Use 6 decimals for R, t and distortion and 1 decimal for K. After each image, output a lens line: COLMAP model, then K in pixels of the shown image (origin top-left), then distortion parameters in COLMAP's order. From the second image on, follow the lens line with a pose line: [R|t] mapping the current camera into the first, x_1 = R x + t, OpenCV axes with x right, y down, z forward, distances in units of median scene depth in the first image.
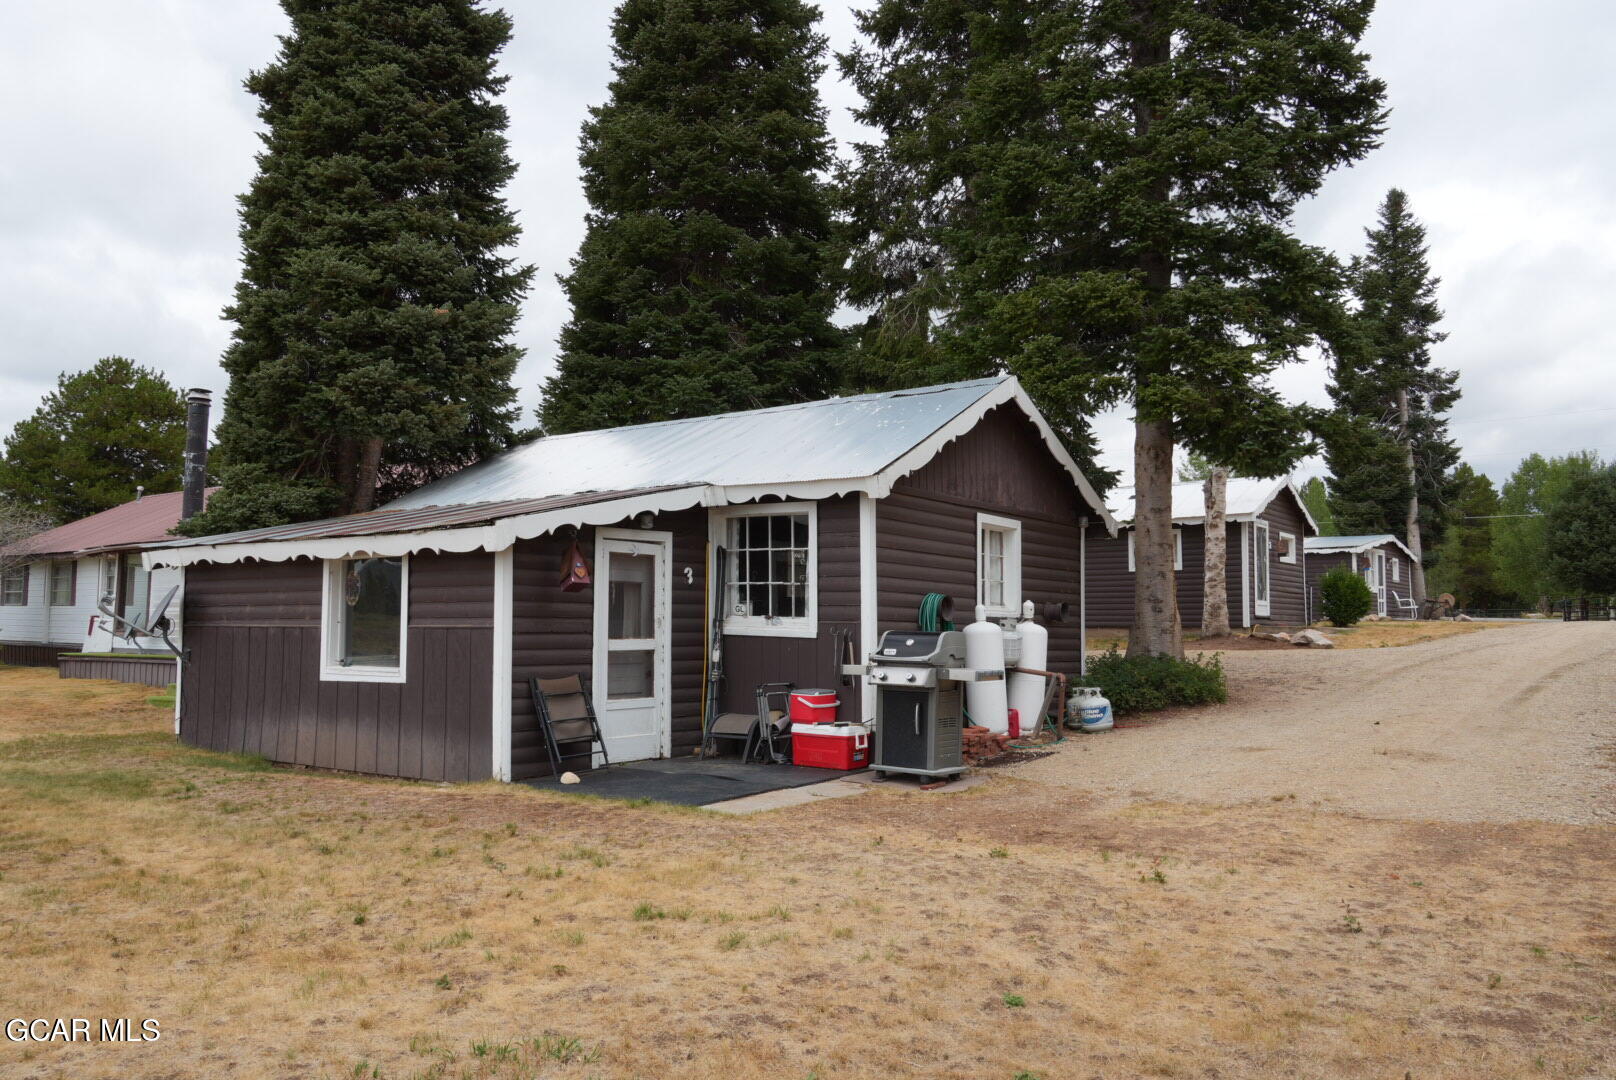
lens RADIAL K [[1196.1, 0, 808.0], [0, 1196.1, 540.0], [0, 0, 1]] dist [-0.044720, 0.060425]
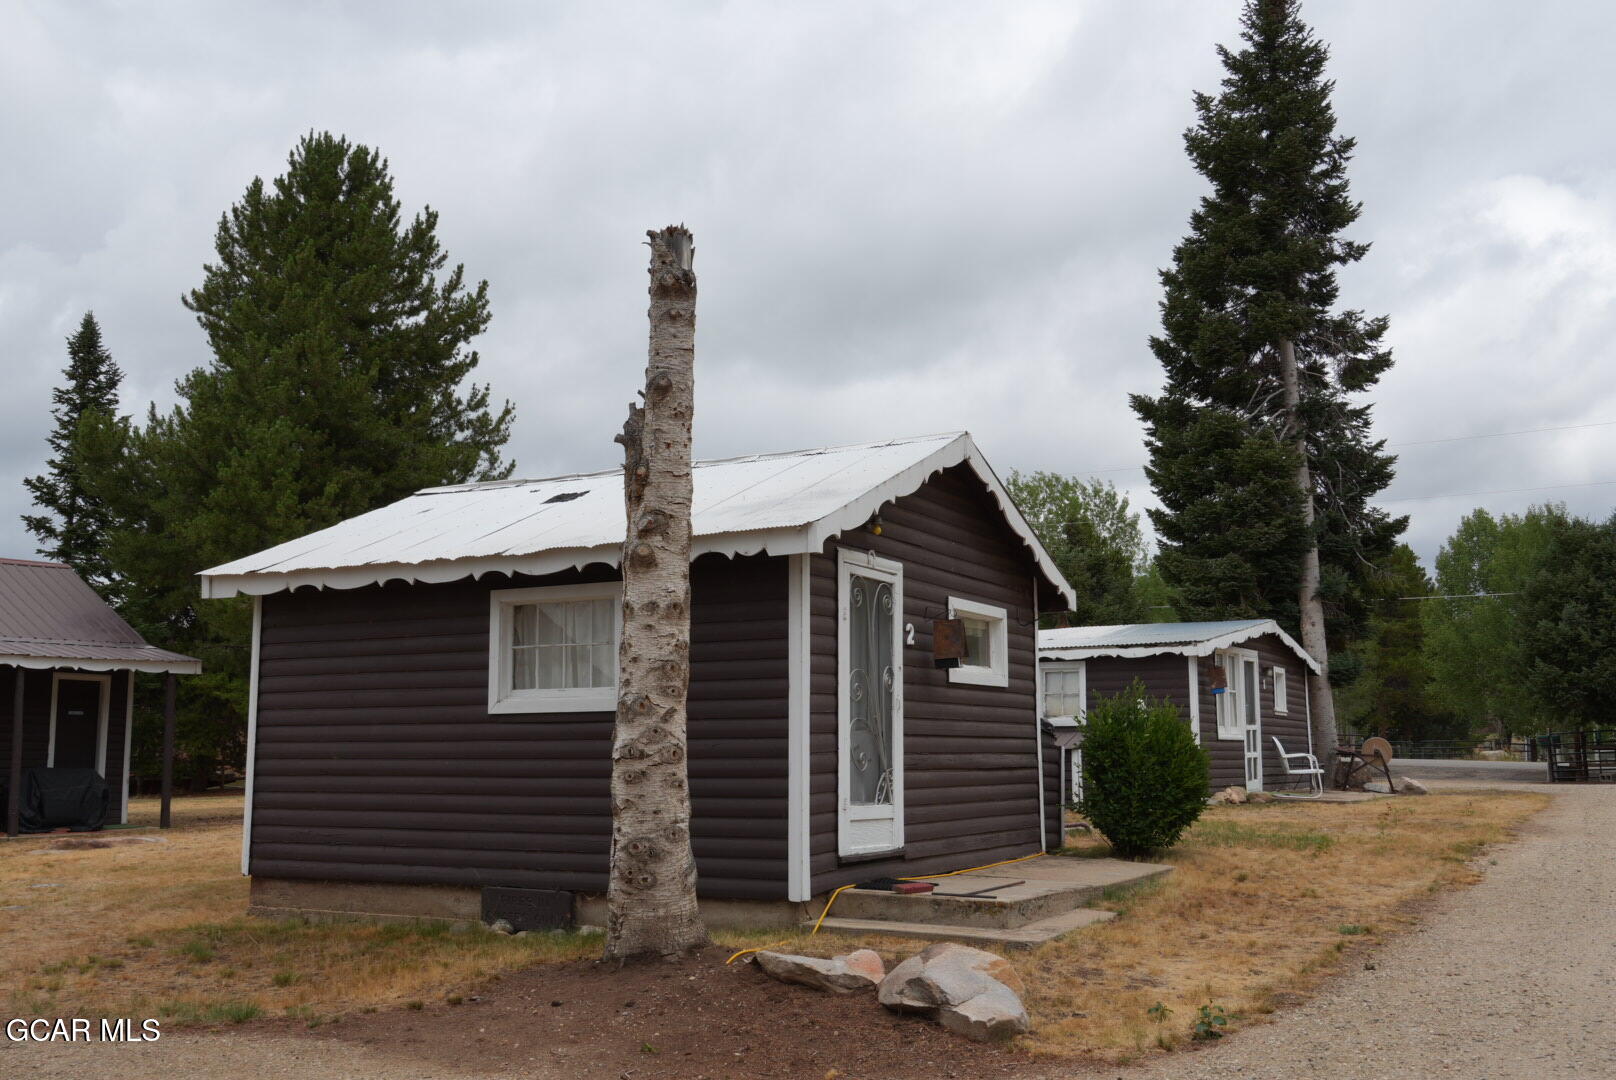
lens RADIAL K [[1543.0, 0, 808.0], [0, 1543.0, 540.0], [0, 0, 1]] dist [0.020373, -0.001069]
pose [[0.987755, 0.013719, 0.155410, 0.556157], [-0.004003, 0.998027, -0.062659, 0.010151], [-0.155963, 0.061269, 0.985861, 1.089965]]
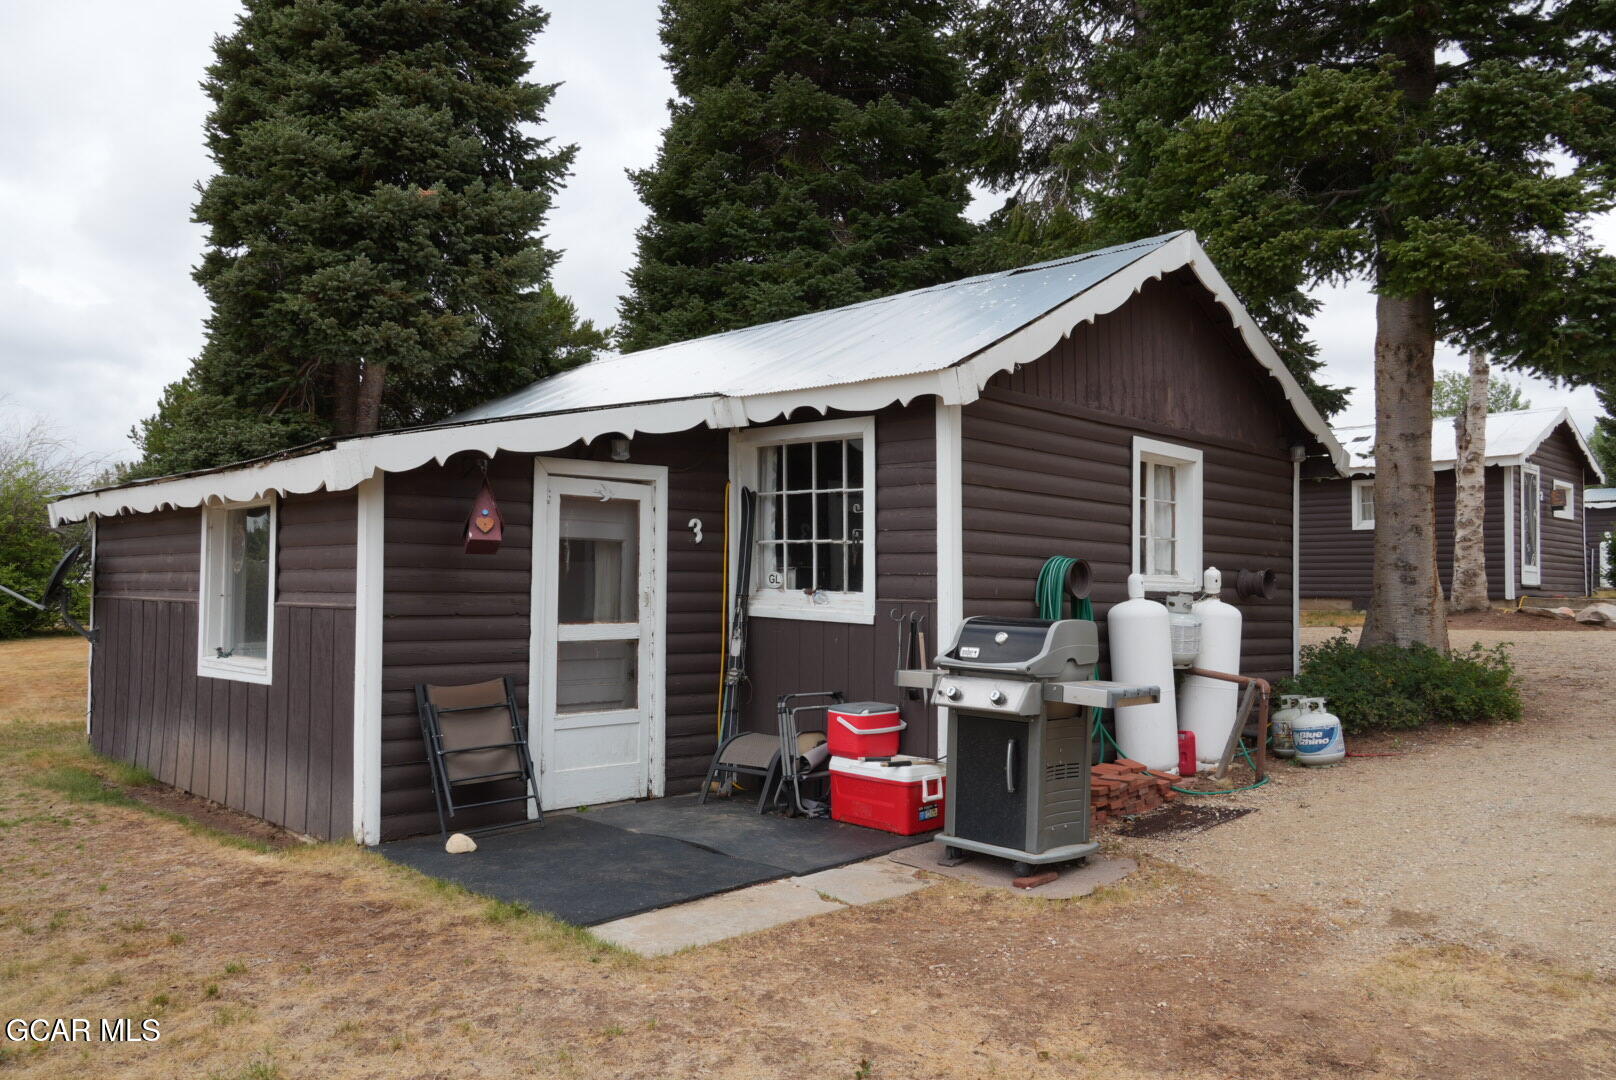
lens RADIAL K [[1196.1, 0, 808.0], [0, 1196.1, 540.0], [0, 0, 1]] dist [-0.044720, 0.060425]
pose [[0.987375, -0.001490, -0.158394, 0.058201], [0.006429, 0.999509, 0.030672, 0.011839], [0.158270, -0.031303, 0.986900, 0.268028]]
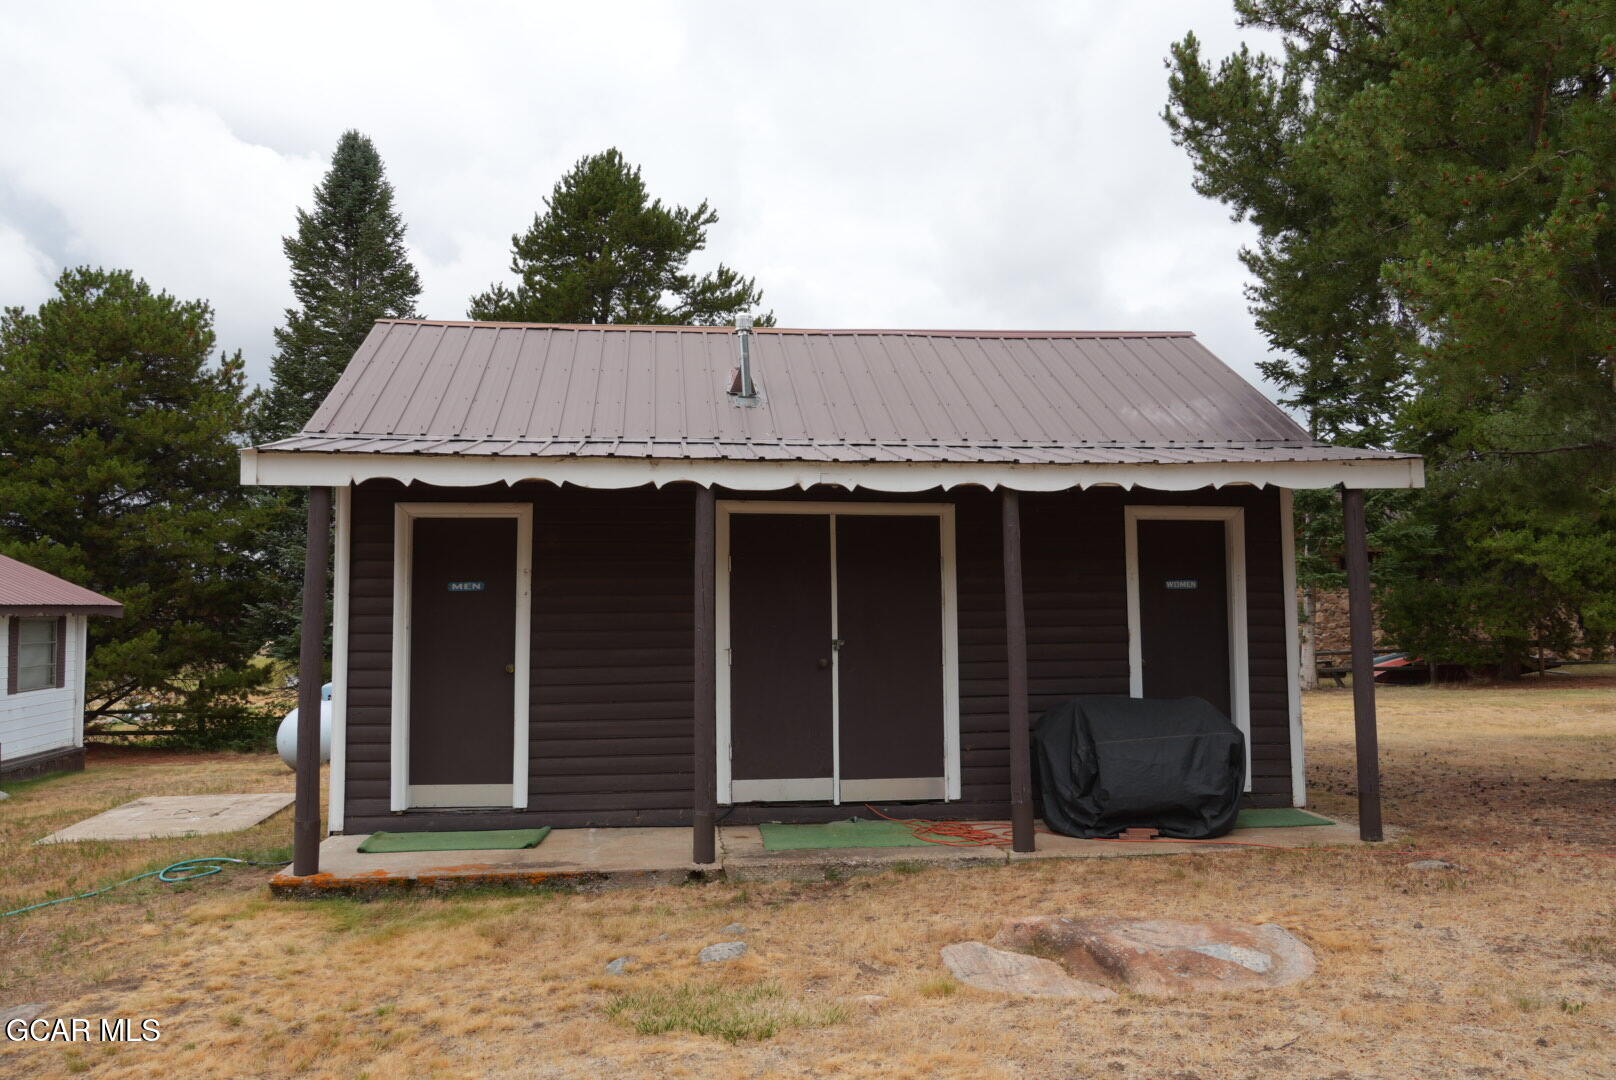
lens RADIAL K [[1196.1, 0, 808.0], [0, 1196.1, 540.0], [0, 0, 1]] dist [-0.044720, 0.060425]
pose [[0.723922, -0.059438, -0.687316, 0.455358], [0.061914, 0.997859, -0.021082, 0.038616], [0.687098, -0.027293, 0.726052, 1.633436]]
